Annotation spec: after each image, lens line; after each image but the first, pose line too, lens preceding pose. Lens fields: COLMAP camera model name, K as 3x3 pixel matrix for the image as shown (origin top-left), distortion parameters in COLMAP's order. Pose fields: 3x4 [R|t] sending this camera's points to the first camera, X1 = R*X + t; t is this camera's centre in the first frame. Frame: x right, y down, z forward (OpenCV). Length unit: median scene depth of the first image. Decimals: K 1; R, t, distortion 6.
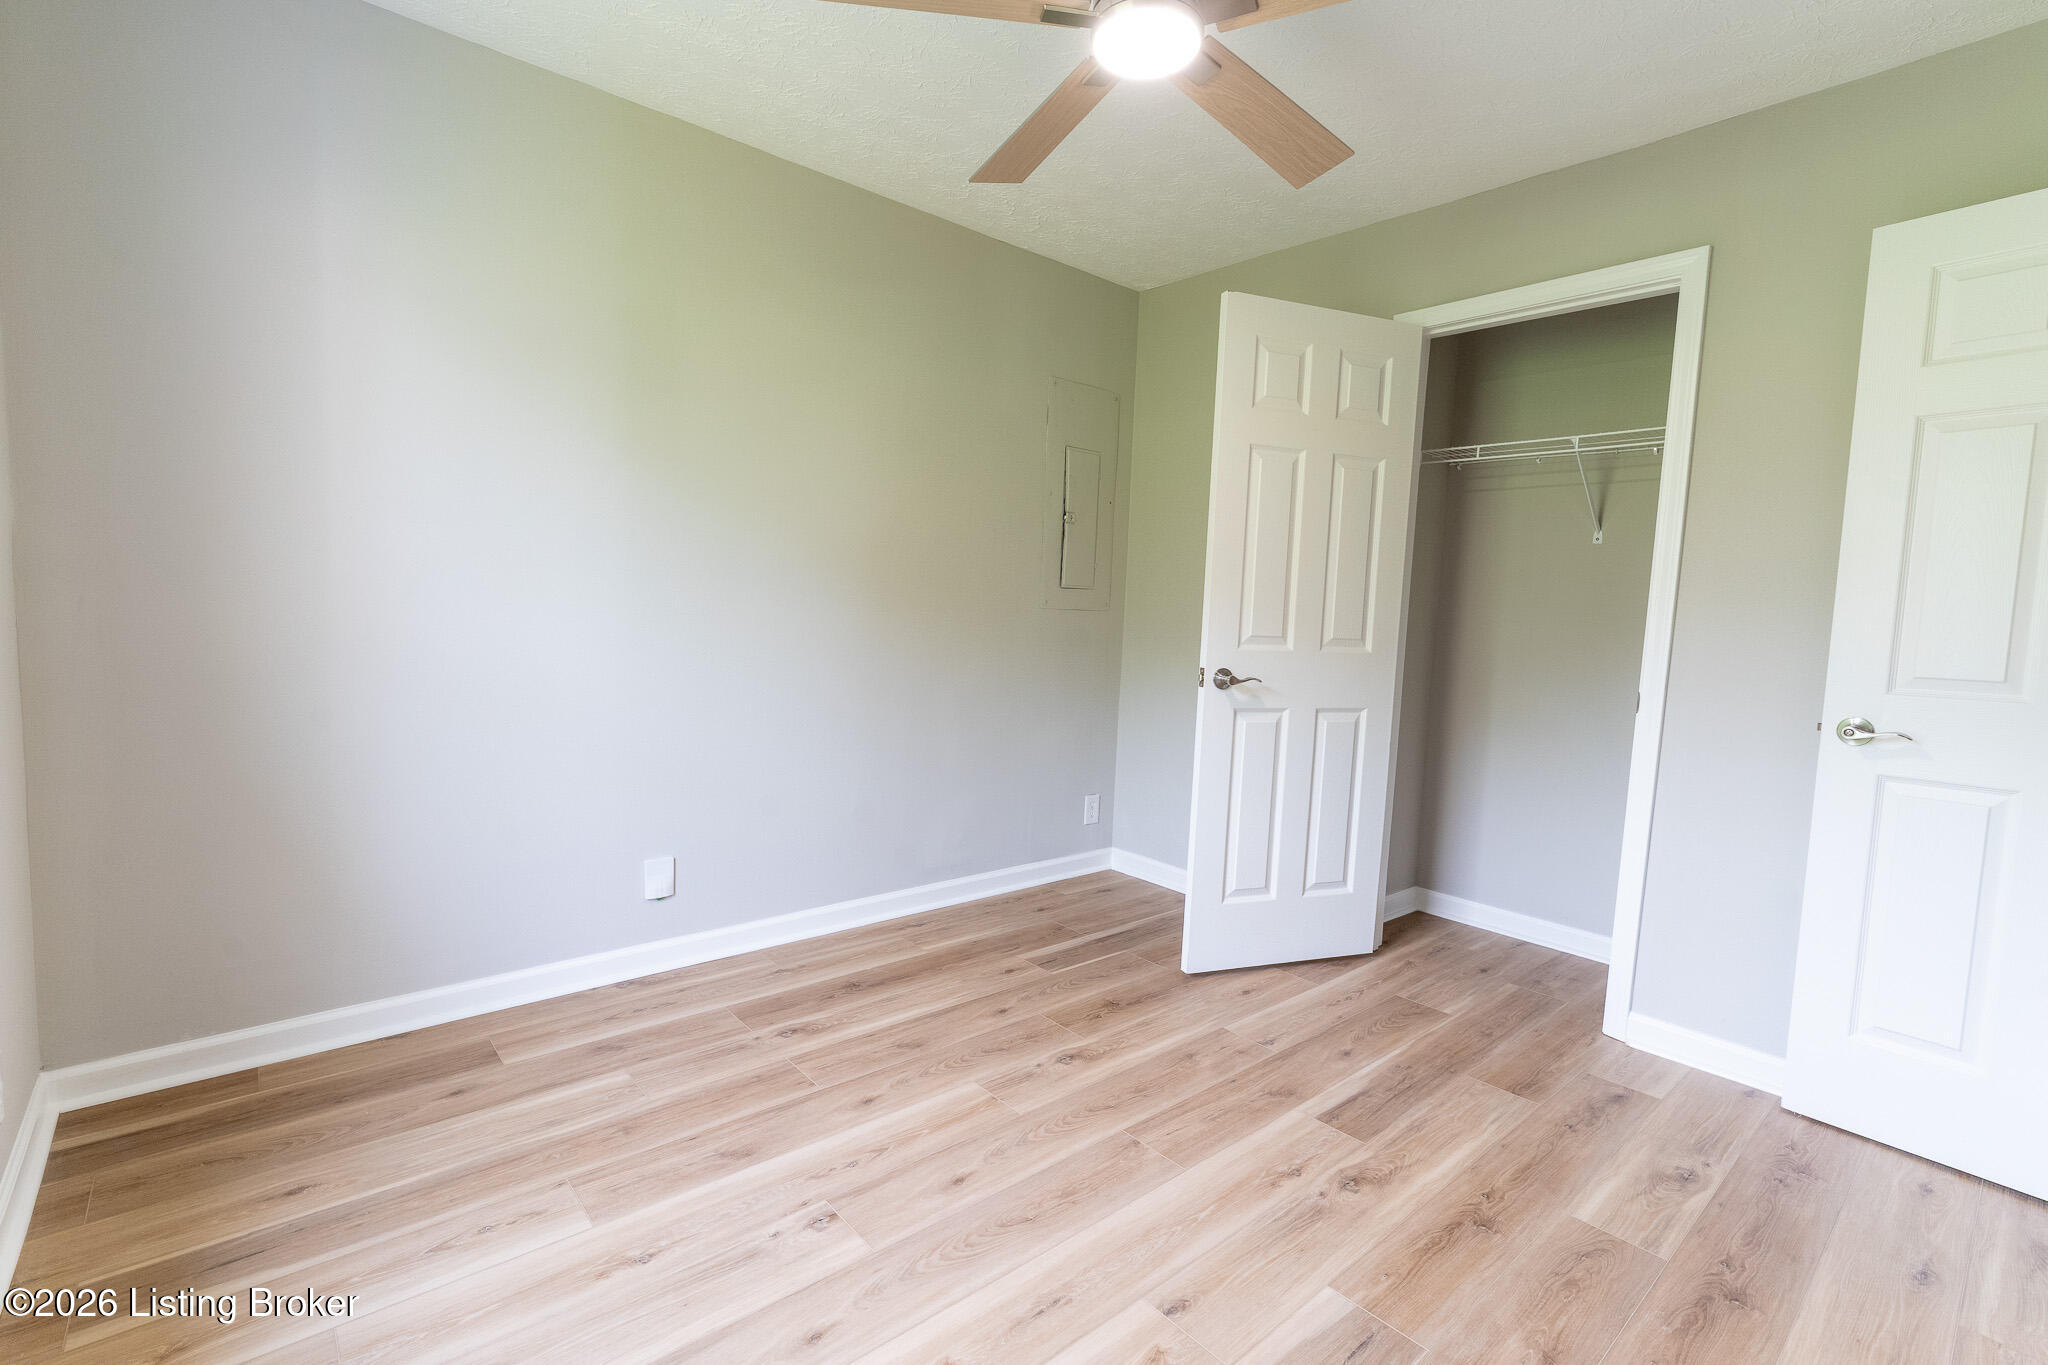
lens RADIAL K [[924.4, 0, 1024.0], [0, 924.4, 682.5], [0, 0, 1]] dist [-0.007574, 0.001295]
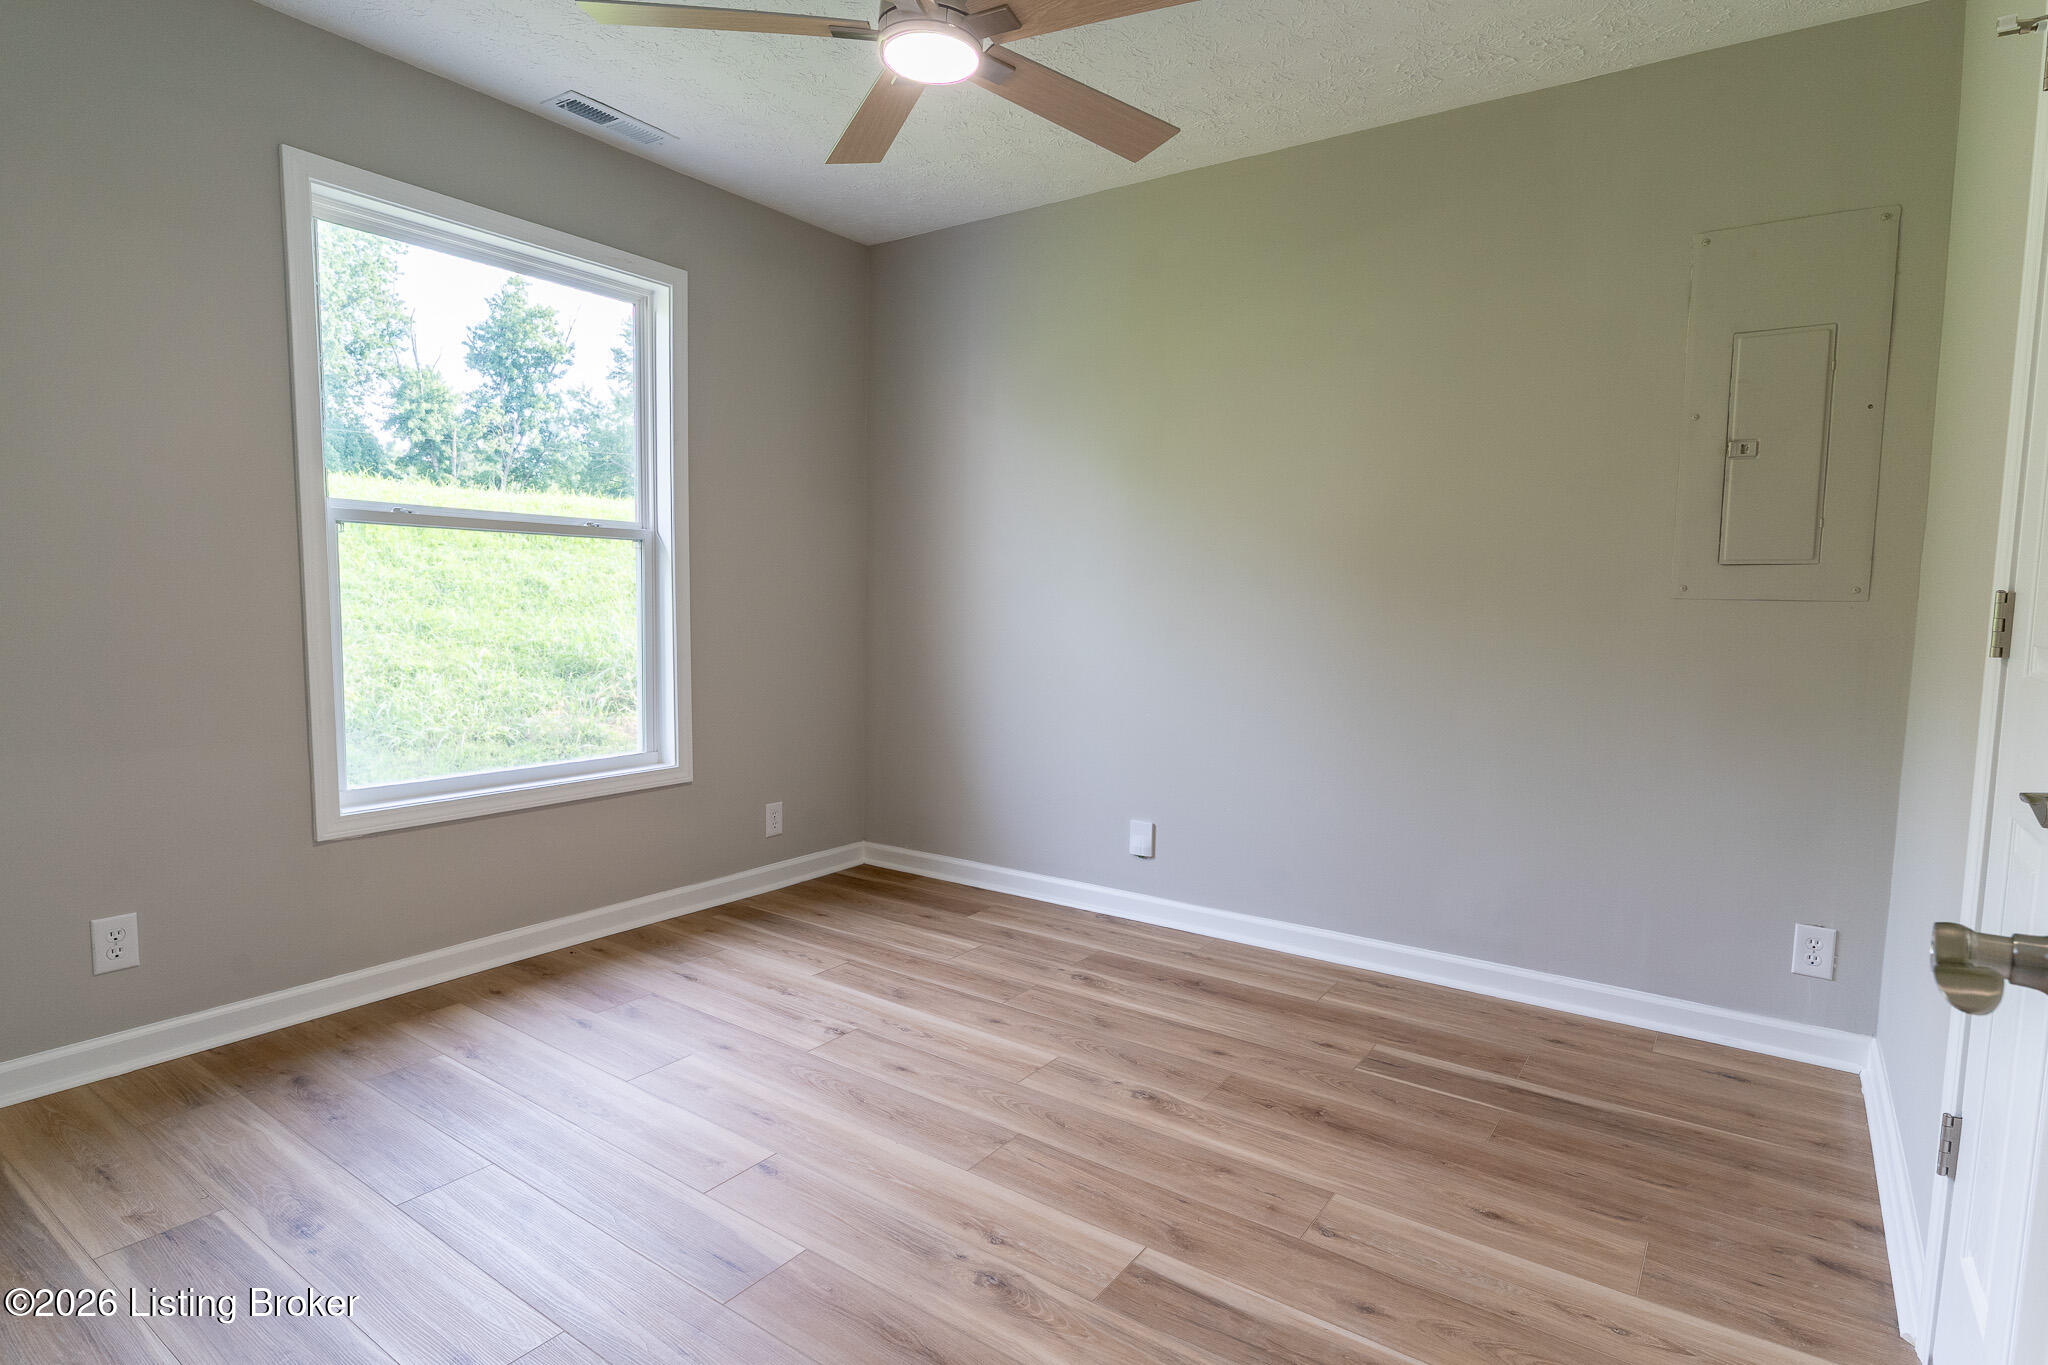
lens RADIAL K [[924.4, 0, 1024.0], [0, 924.4, 682.5], [0, 0, 1]] dist [-0.007574, 0.001295]
pose [[0.298767, 0.056229, -0.952668, 0.910407], [-0.082132, 0.996074, 0.033034, -0.045317], [0.950785, 0.068375, 0.302212, 0.560965]]
